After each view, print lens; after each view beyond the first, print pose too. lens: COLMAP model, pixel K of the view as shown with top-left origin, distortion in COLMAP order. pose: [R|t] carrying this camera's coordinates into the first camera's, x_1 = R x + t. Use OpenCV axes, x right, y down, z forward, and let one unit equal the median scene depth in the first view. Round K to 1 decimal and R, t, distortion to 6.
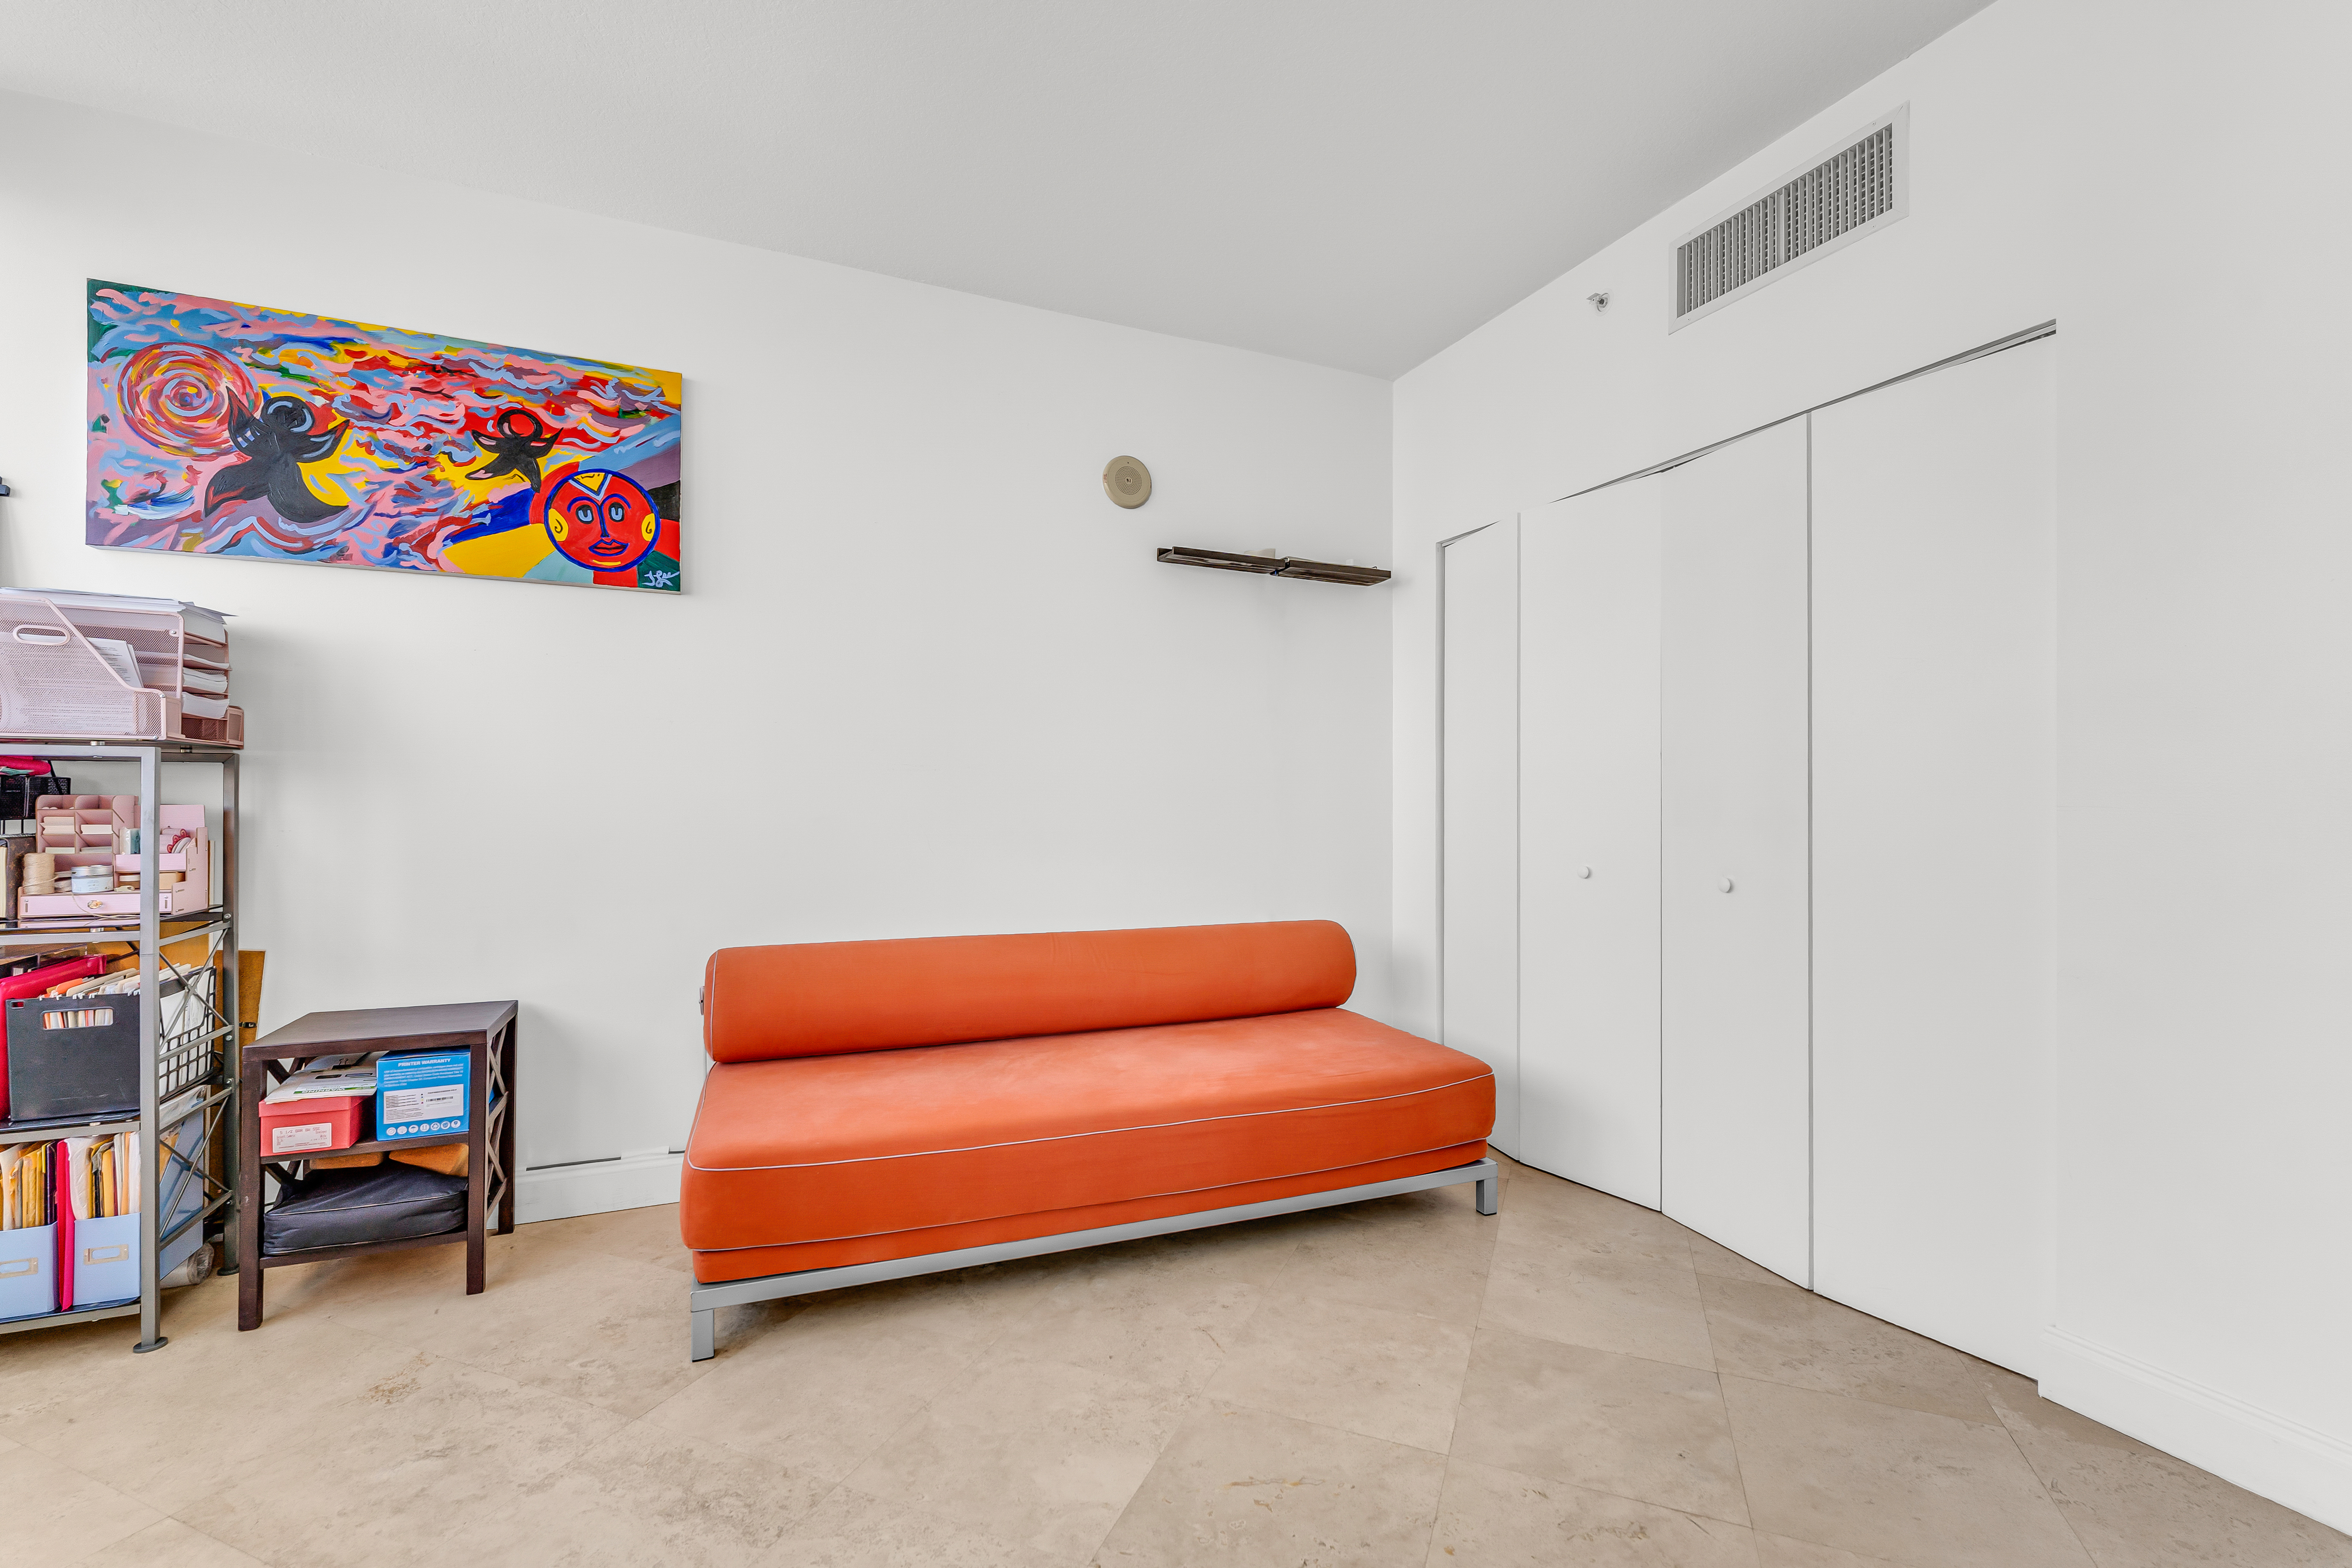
lens RADIAL K [[1018.2, 0, 1168.6], [0, 1018.2, 803.6], [0, 0, 1]] dist [-0.000504, 0.000131]
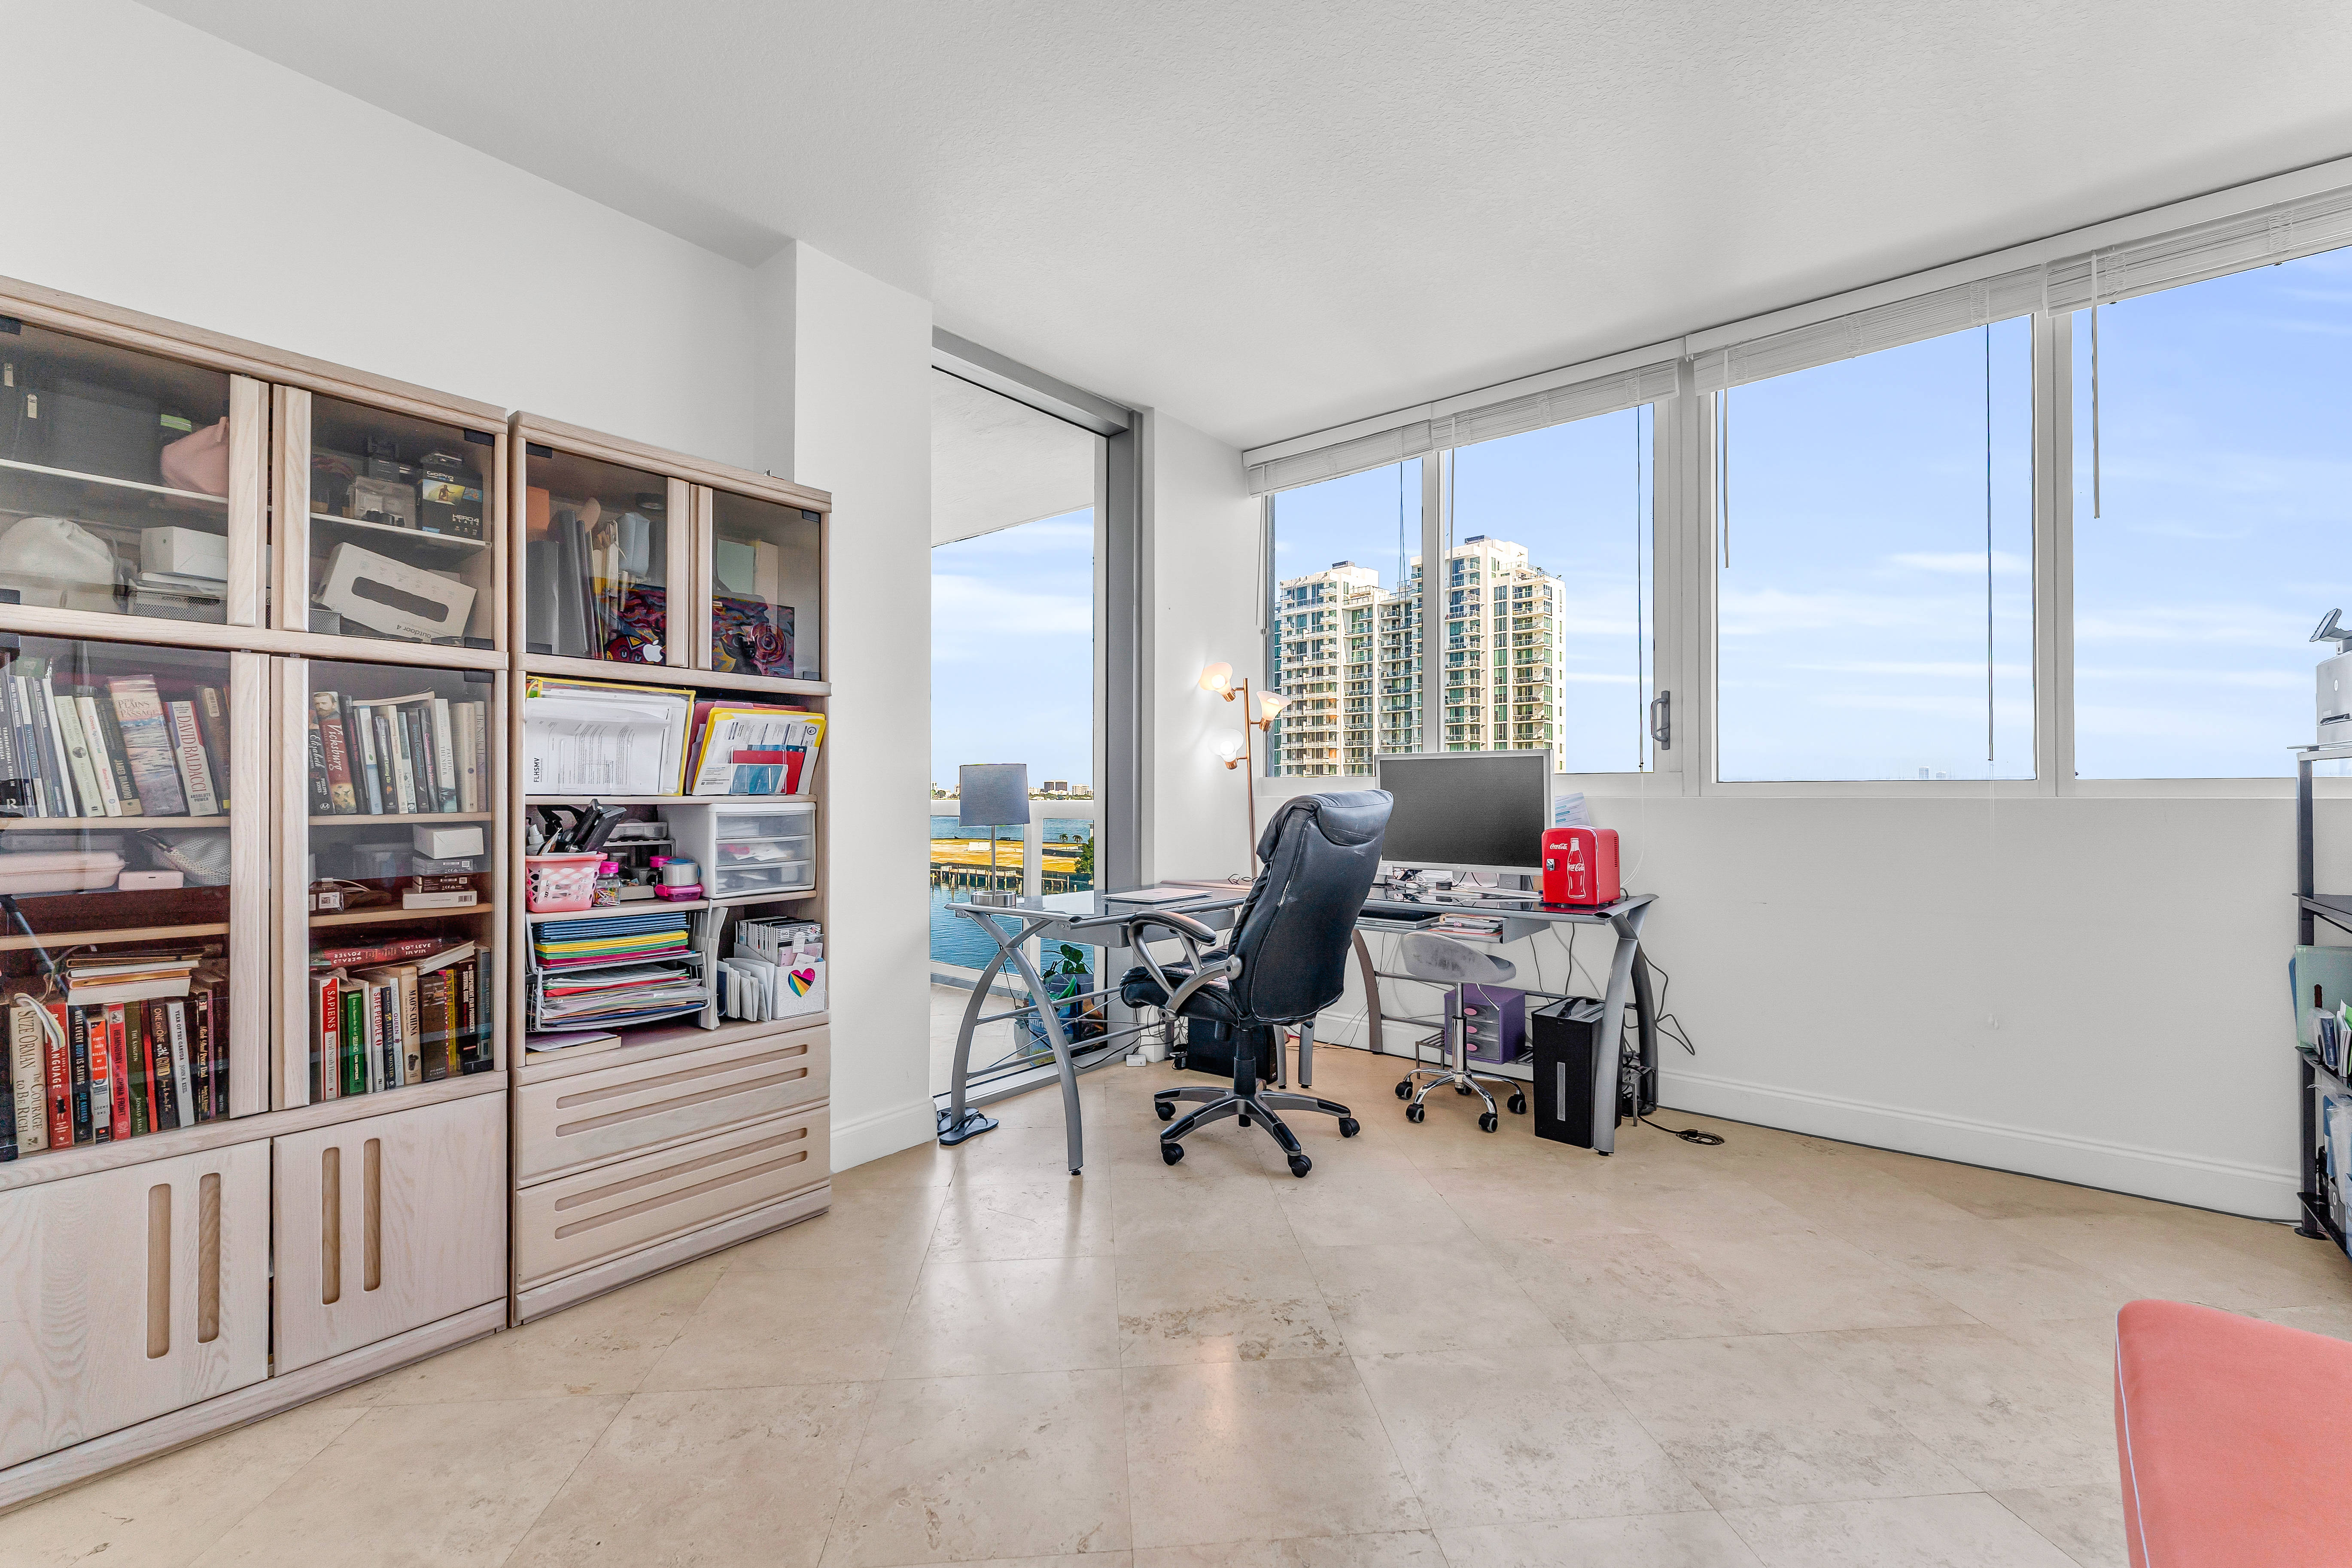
lens RADIAL K [[961.3, 0, 1168.0], [0, 961.3, 786.8], [0, 0, 1]] dist [0.001503, -0.001199]
pose [[-0.889189, -0.007527, -0.457477, 0.371663], [-0.006721, 0.999972, -0.003390, -0.002133], [0.457490, 0.000061, -0.889215, 1.056182]]
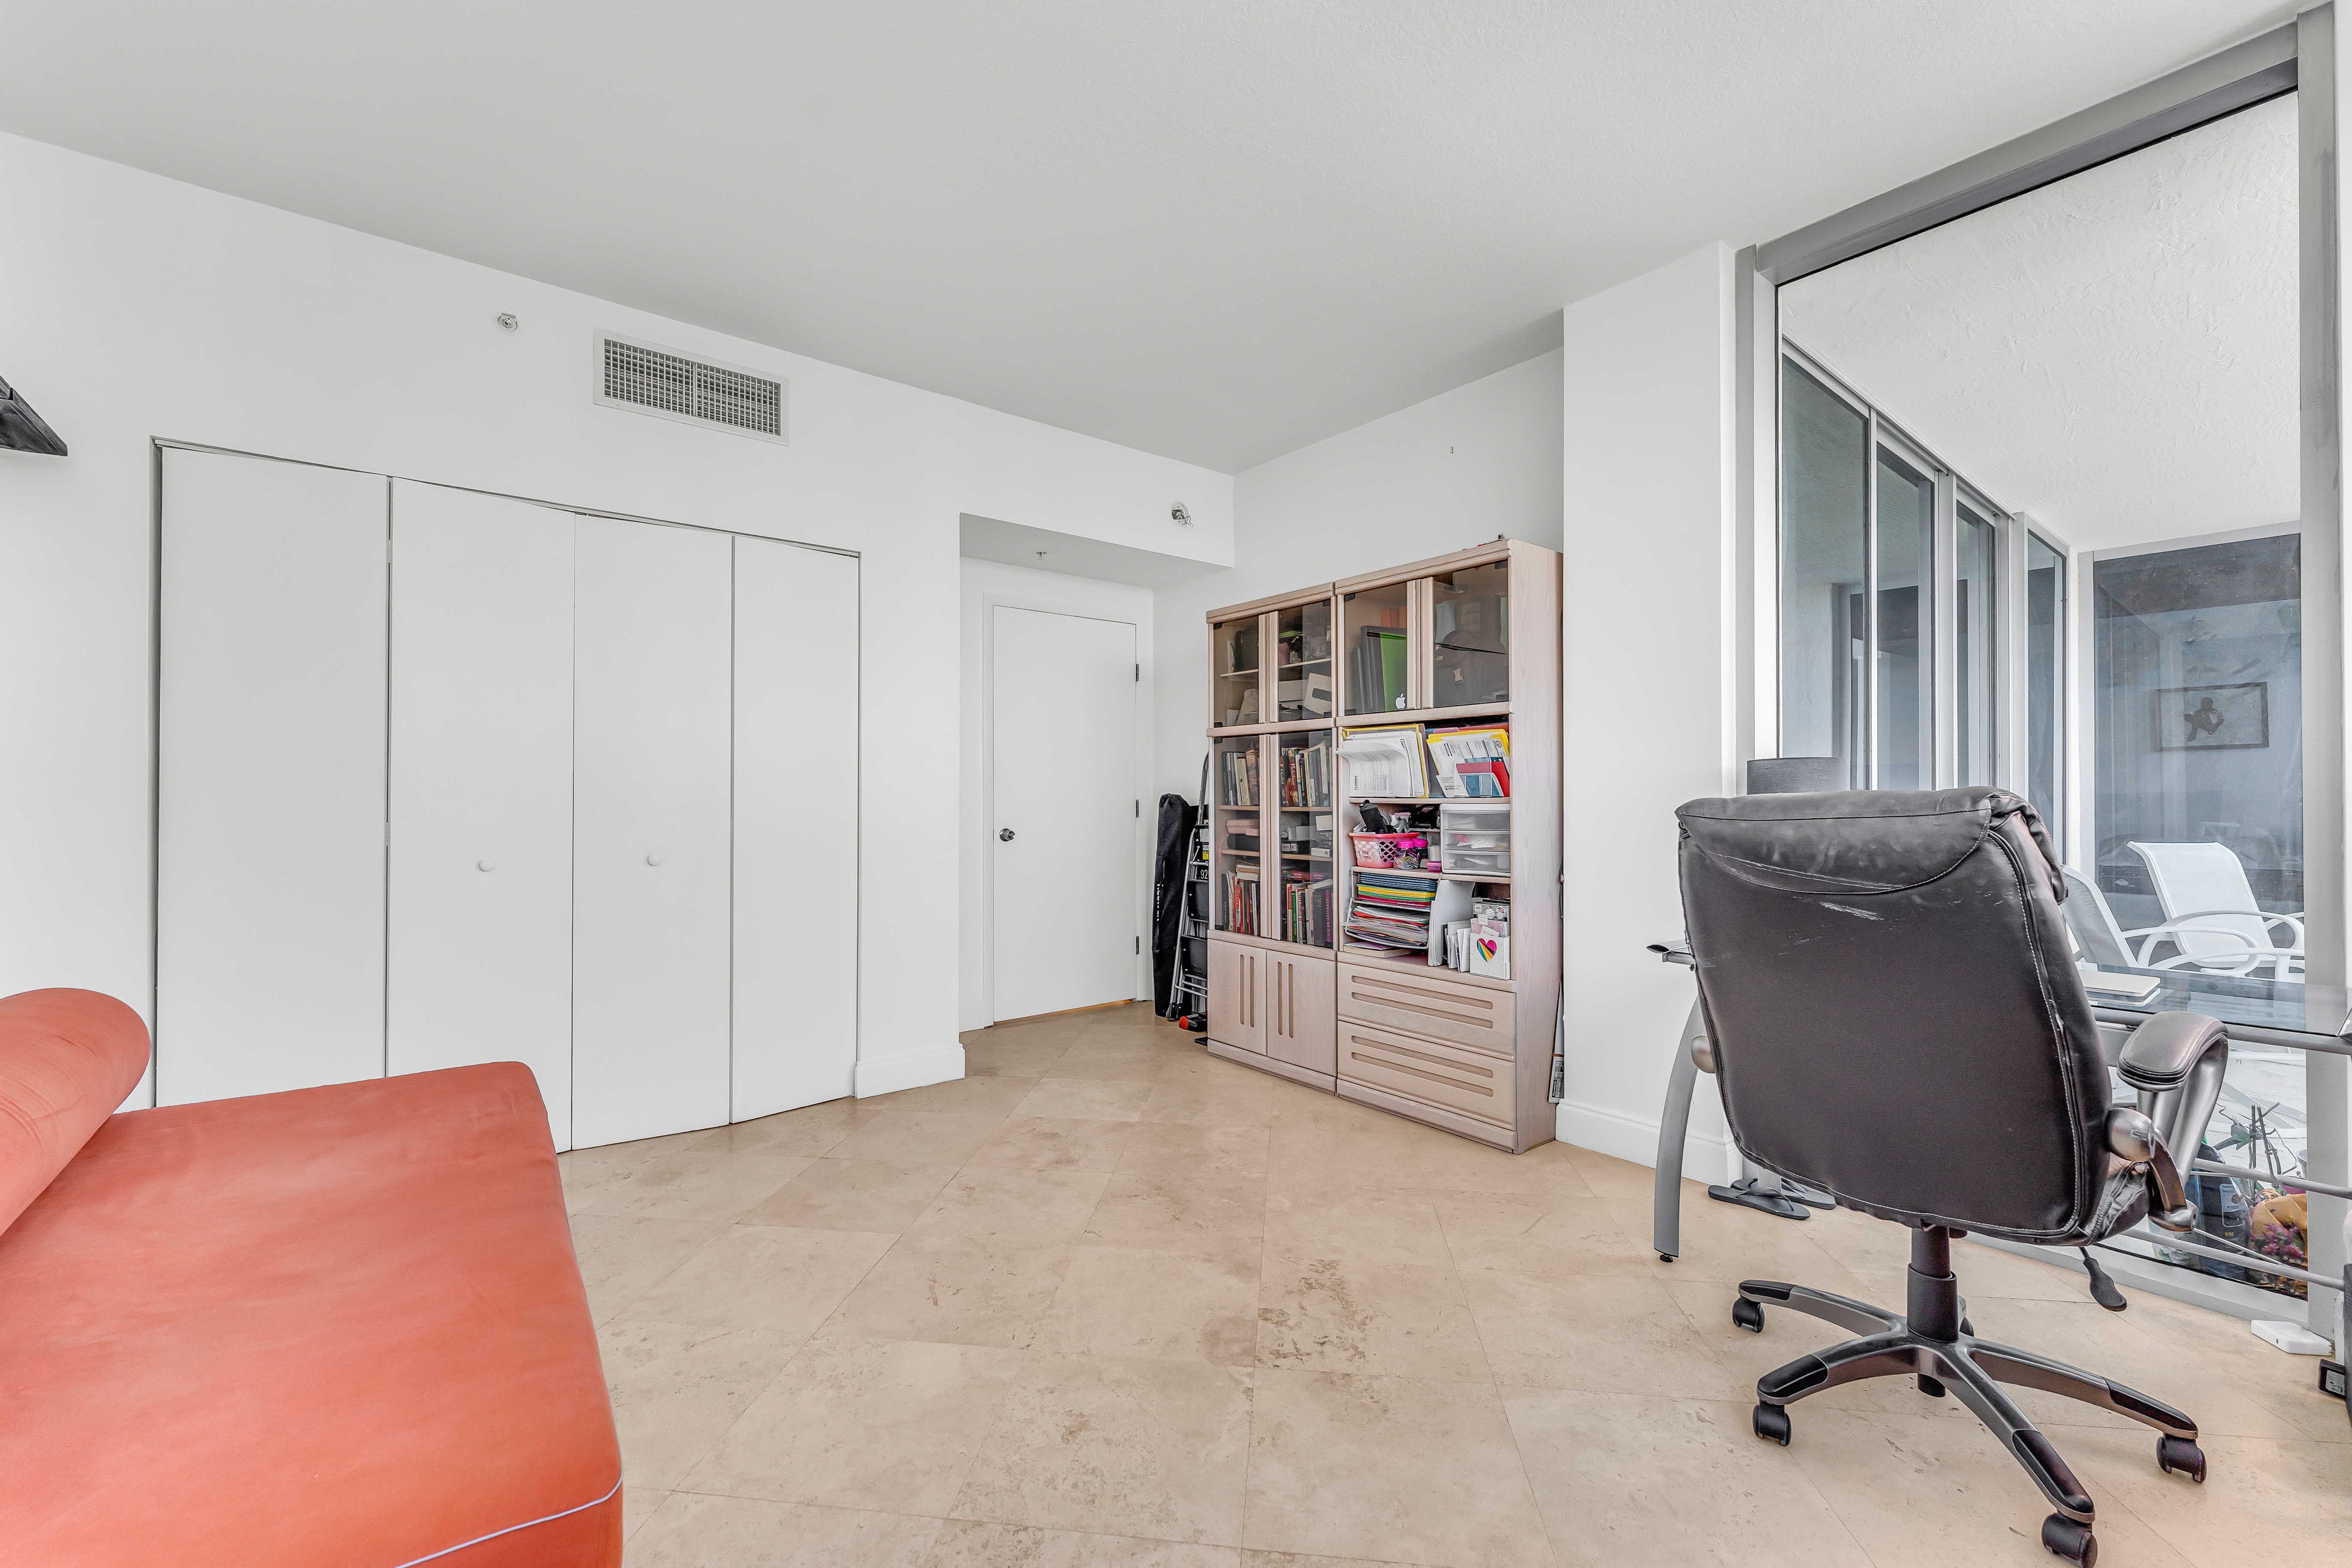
lens RADIAL K [[961.3, 0, 1183.8], [0, 961.3, 783.5], [0, 0, 1]] dist [0.001503, -0.001199]
pose [[-0.270865, 0.009505, 0.962570, -0.840666], [0.003682, 0.999954, -0.008838, -0.002353], [-0.962610, 0.001151, -0.270888, 0.692645]]
